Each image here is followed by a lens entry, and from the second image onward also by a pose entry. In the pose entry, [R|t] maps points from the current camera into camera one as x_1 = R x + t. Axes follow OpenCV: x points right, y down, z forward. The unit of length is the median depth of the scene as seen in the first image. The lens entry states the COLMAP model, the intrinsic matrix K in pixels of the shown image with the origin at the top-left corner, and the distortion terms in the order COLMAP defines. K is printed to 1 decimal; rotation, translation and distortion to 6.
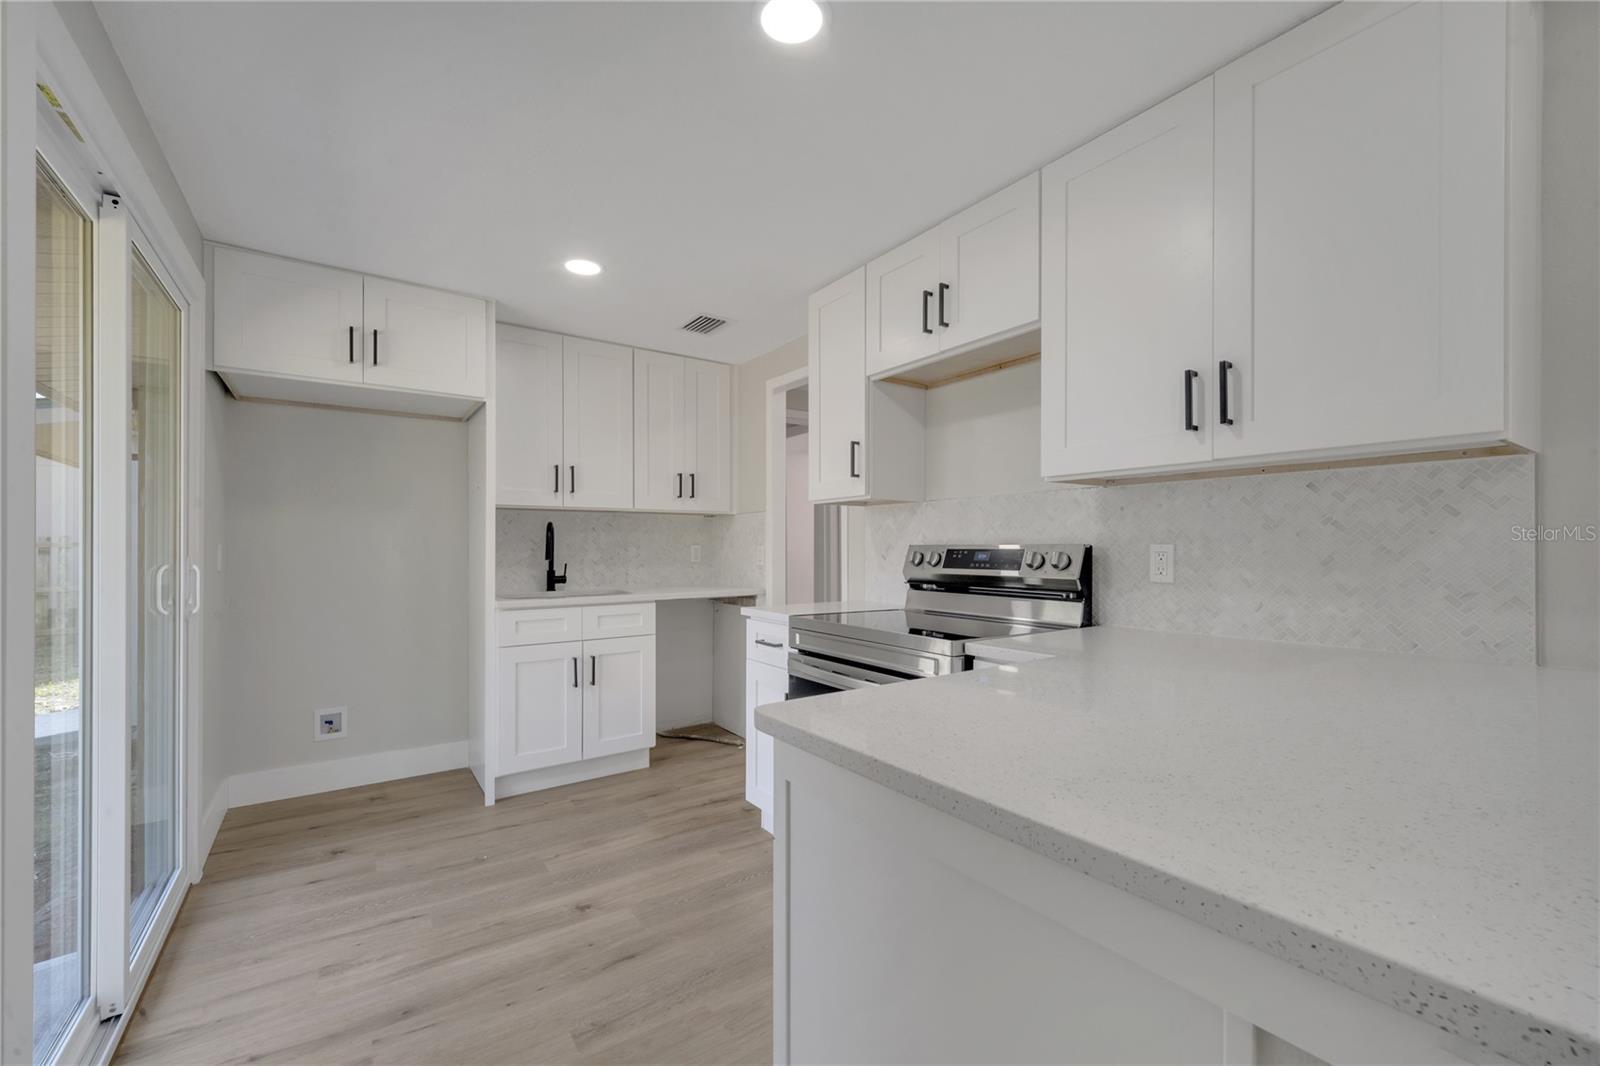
lens RADIAL K [[644.6, 0, 792.1], [0, 644.6, 544.2], [0, 0, 1]] dist [0.001118, -0.000303]
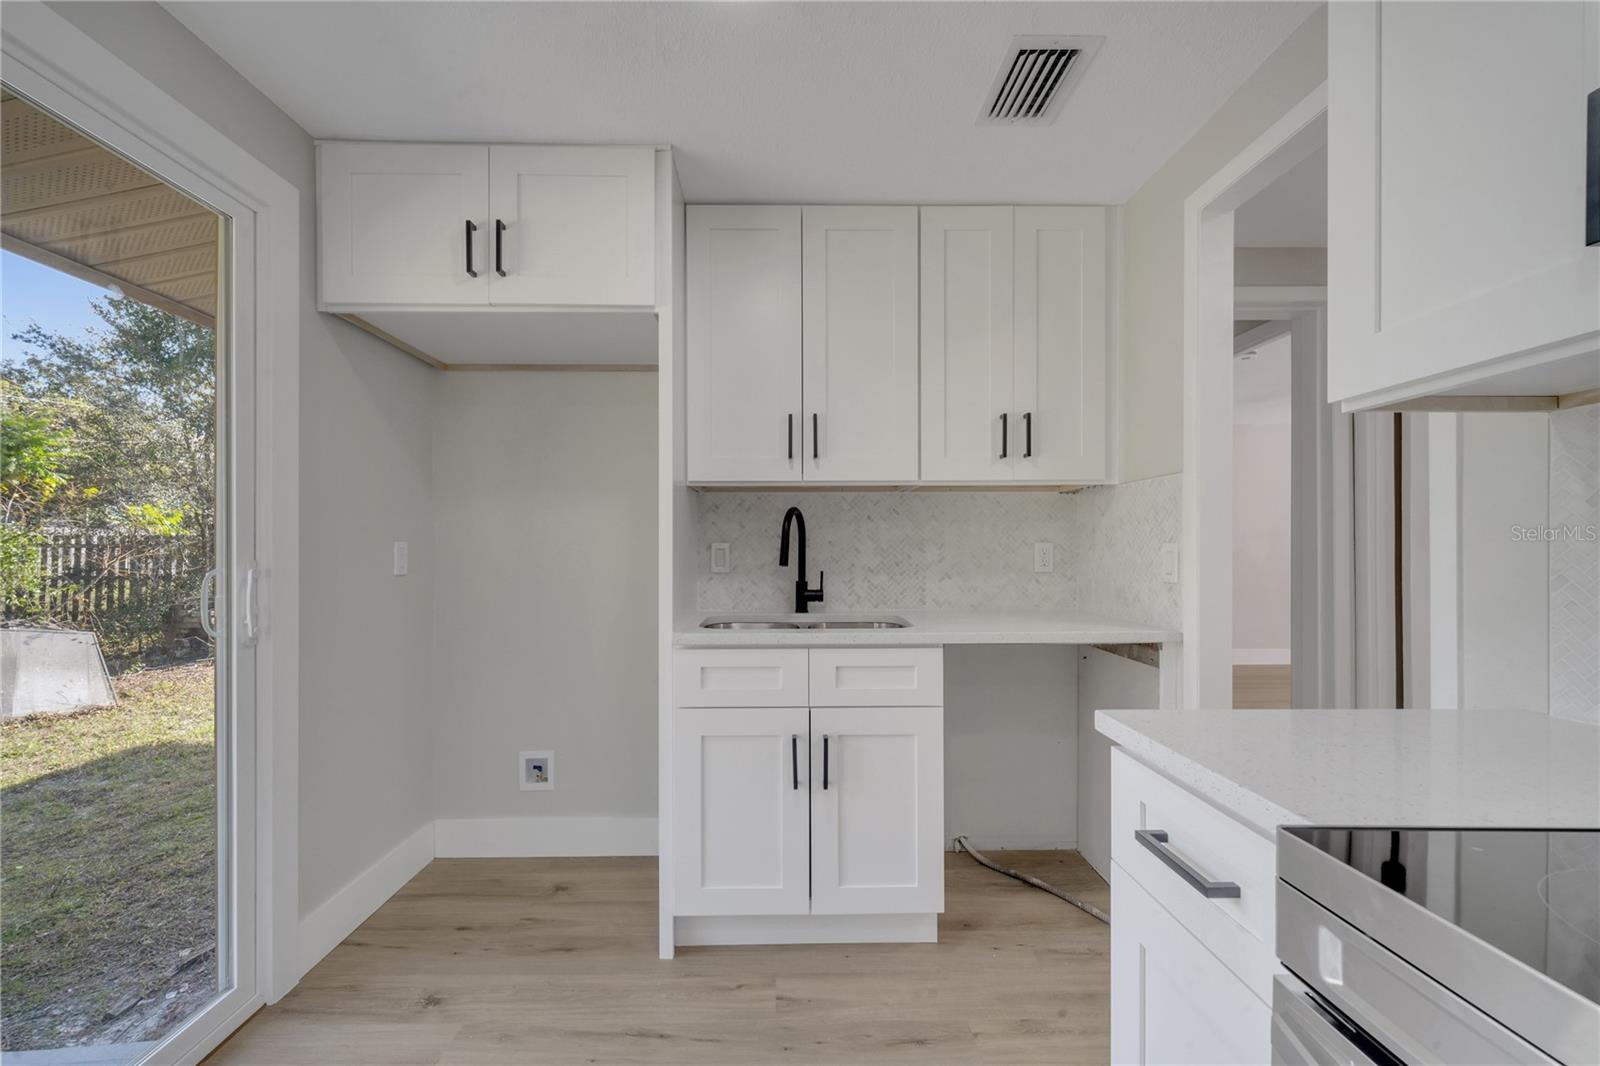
lens RADIAL K [[652.3, 0, 791.6], [0, 652.3, 546.0], [0, 0, 1]] dist [0.003361, -0.000479]
pose [[0.828911, -0.001097, -0.559379, -0.010939], [0.004006, 0.999984, 0.003975, 0.001990], [0.559366, -0.005536, 0.828902, 0.474314]]
